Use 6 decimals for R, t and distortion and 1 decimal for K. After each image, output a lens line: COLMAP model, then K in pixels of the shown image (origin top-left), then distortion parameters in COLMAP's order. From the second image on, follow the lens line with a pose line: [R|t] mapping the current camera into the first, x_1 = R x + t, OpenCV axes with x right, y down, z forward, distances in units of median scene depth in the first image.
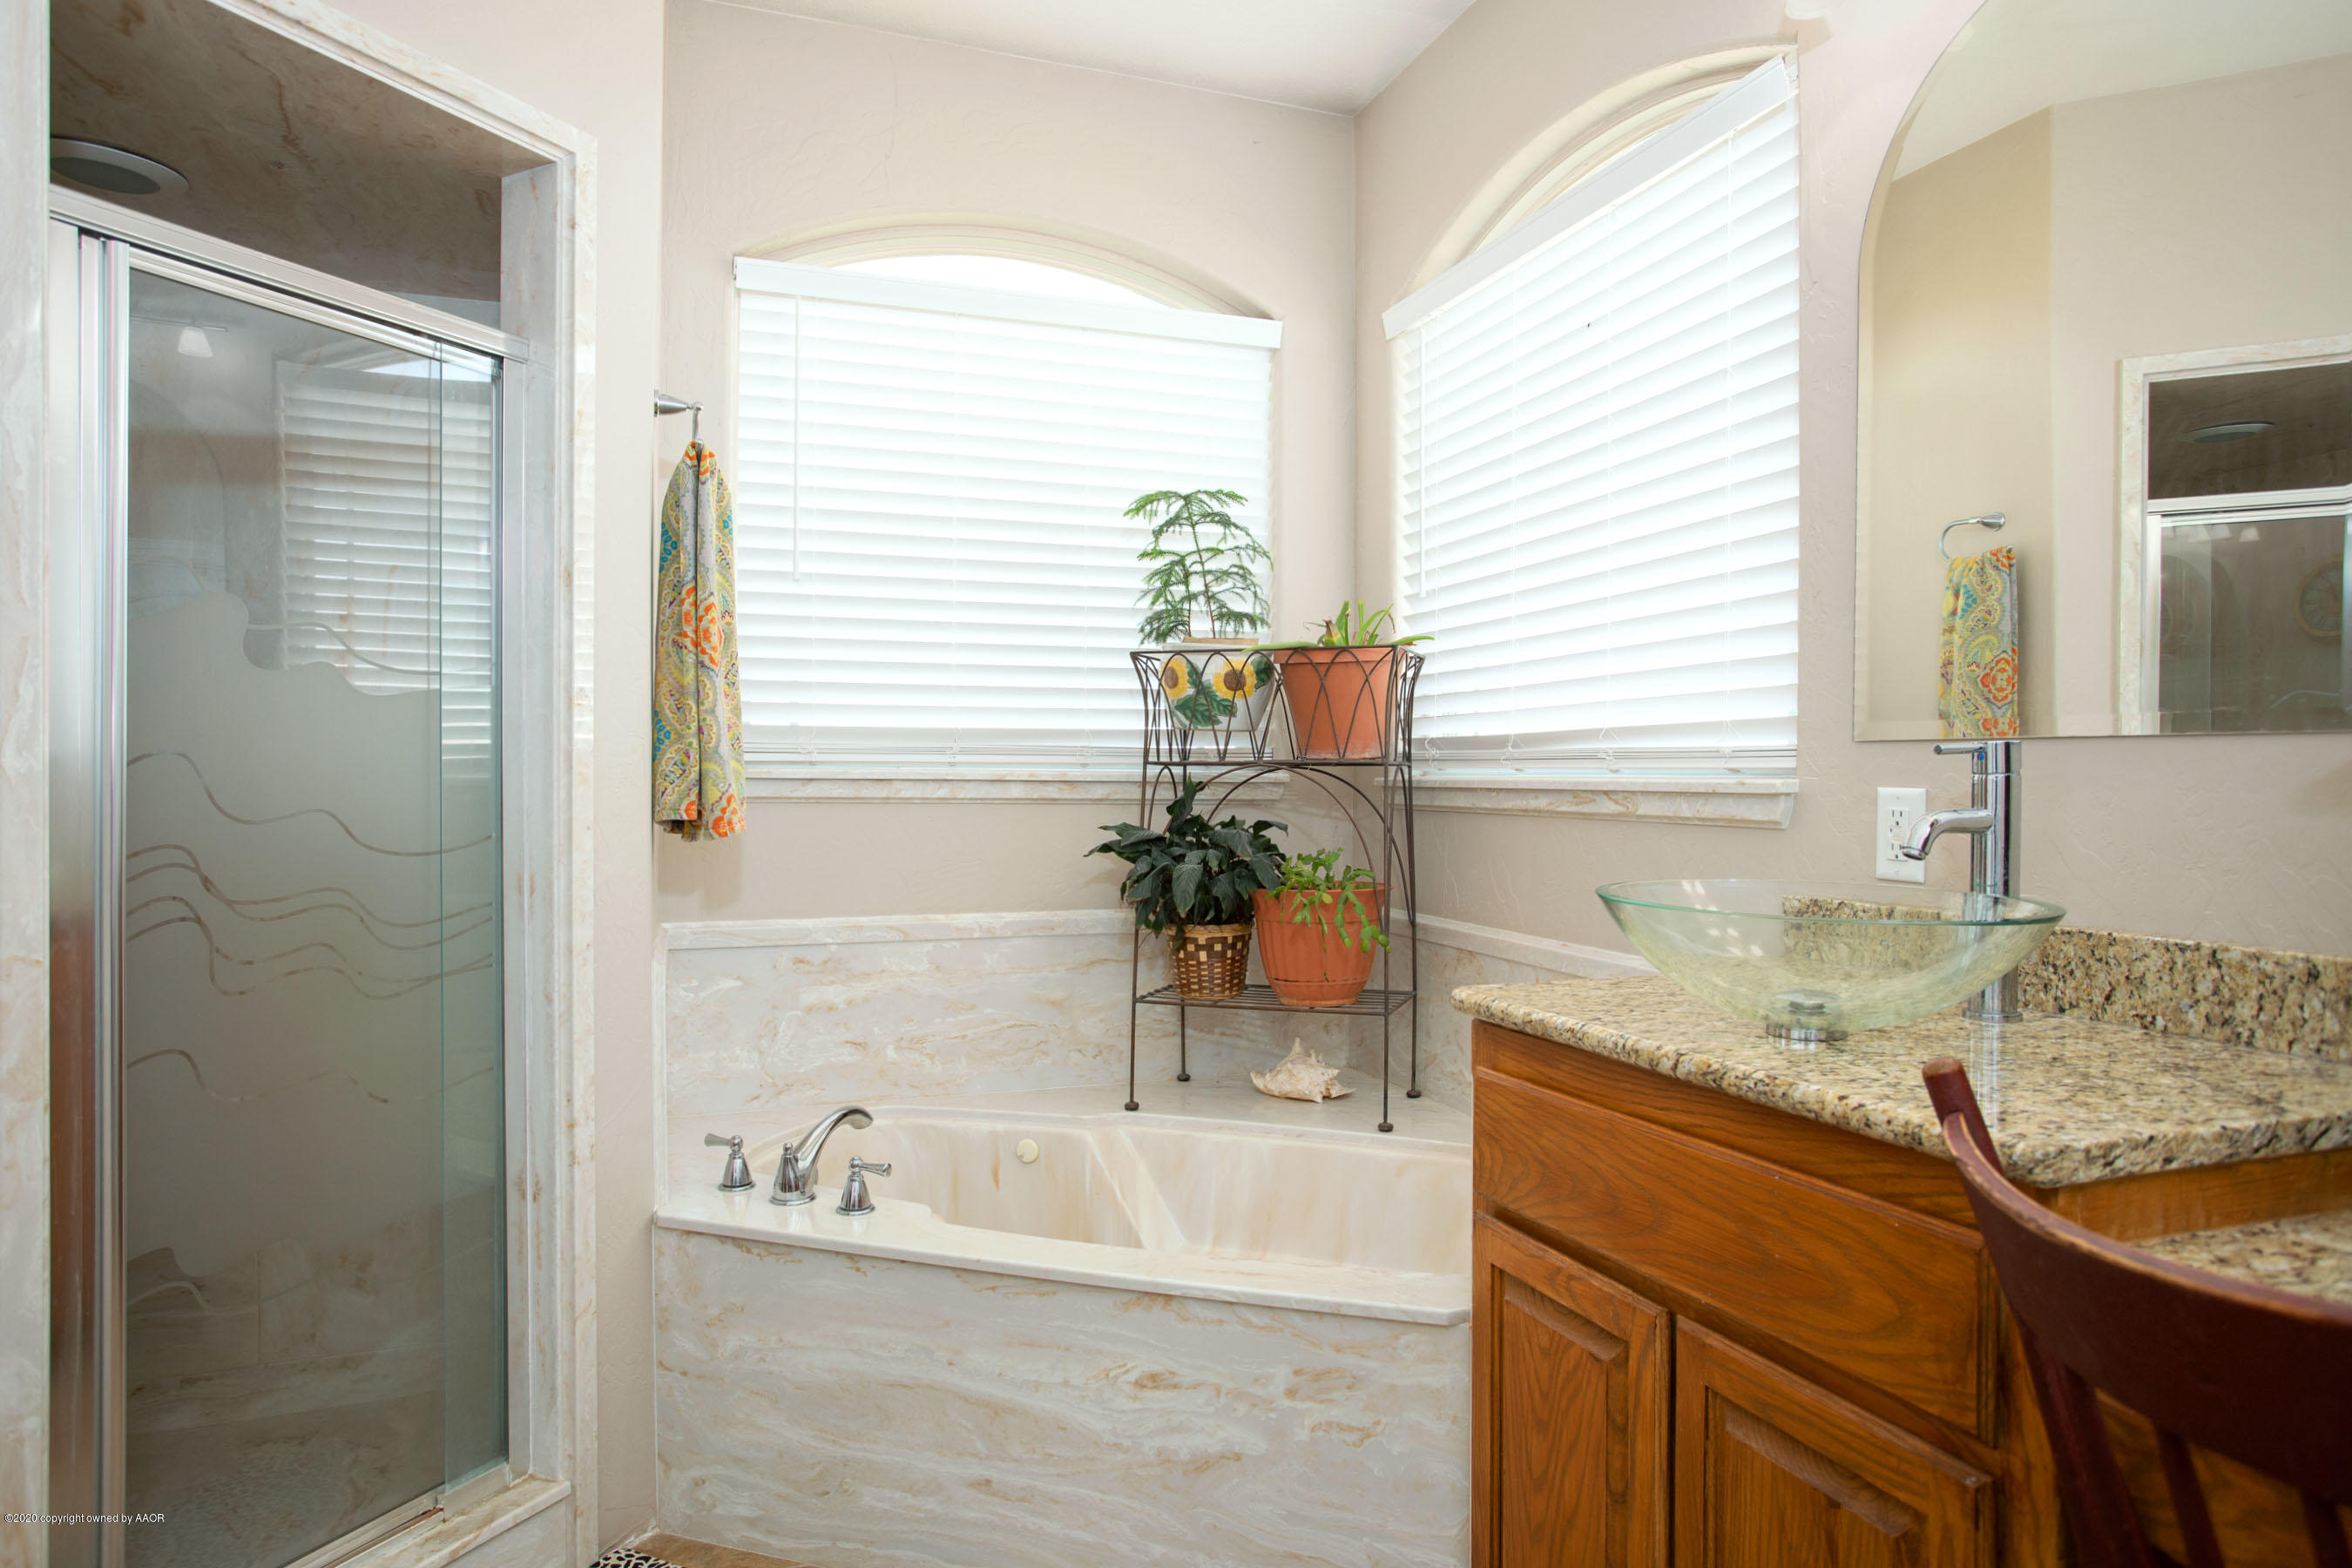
lens RADIAL K [[1392.8, 0, 1164.7], [0, 1392.8, 770.9], [0, 0, 1]] dist [-0.019989, 0.006935]
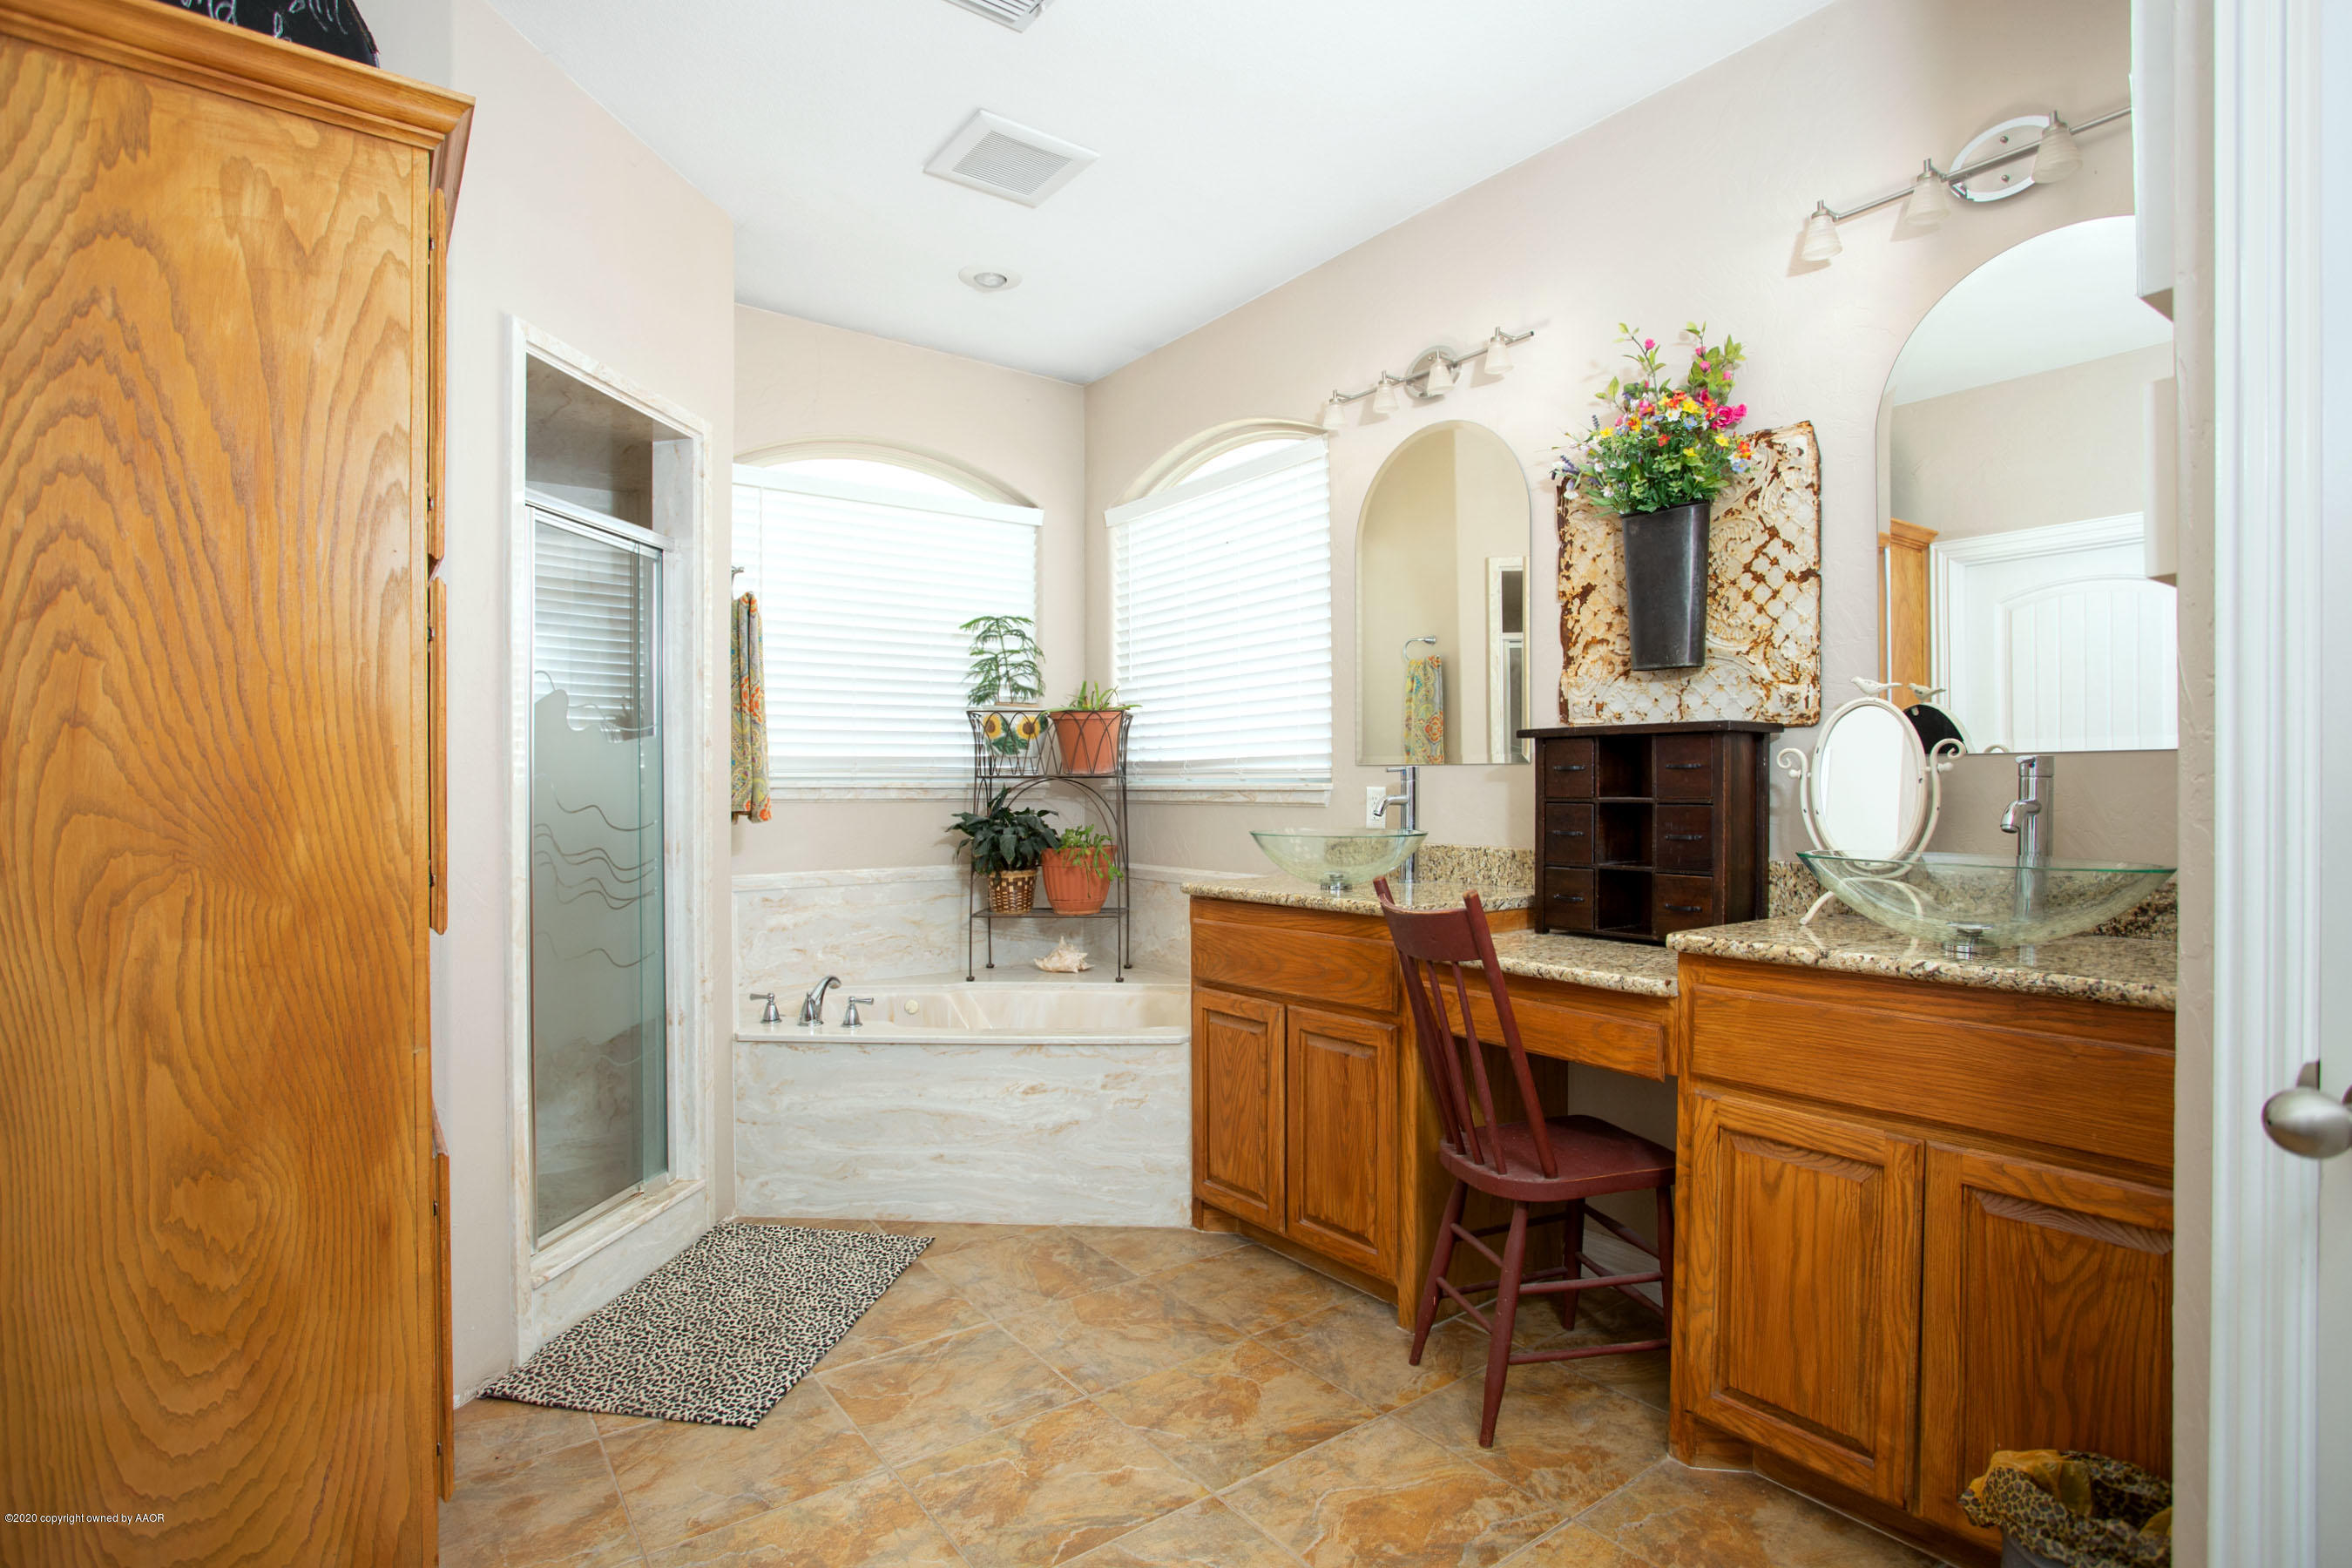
lens RADIAL K [[1171.6, 0, 1180.2], [0, 1171.6, 790.7], [0, 0, 1]] dist [-0.017854, 0.002943]
pose [[0.954345, -0.006829, 0.298630, -0.266404], [0.004904, 0.999962, 0.007196, 0.003291], [-0.298667, -0.005403, 0.954342, -0.570029]]
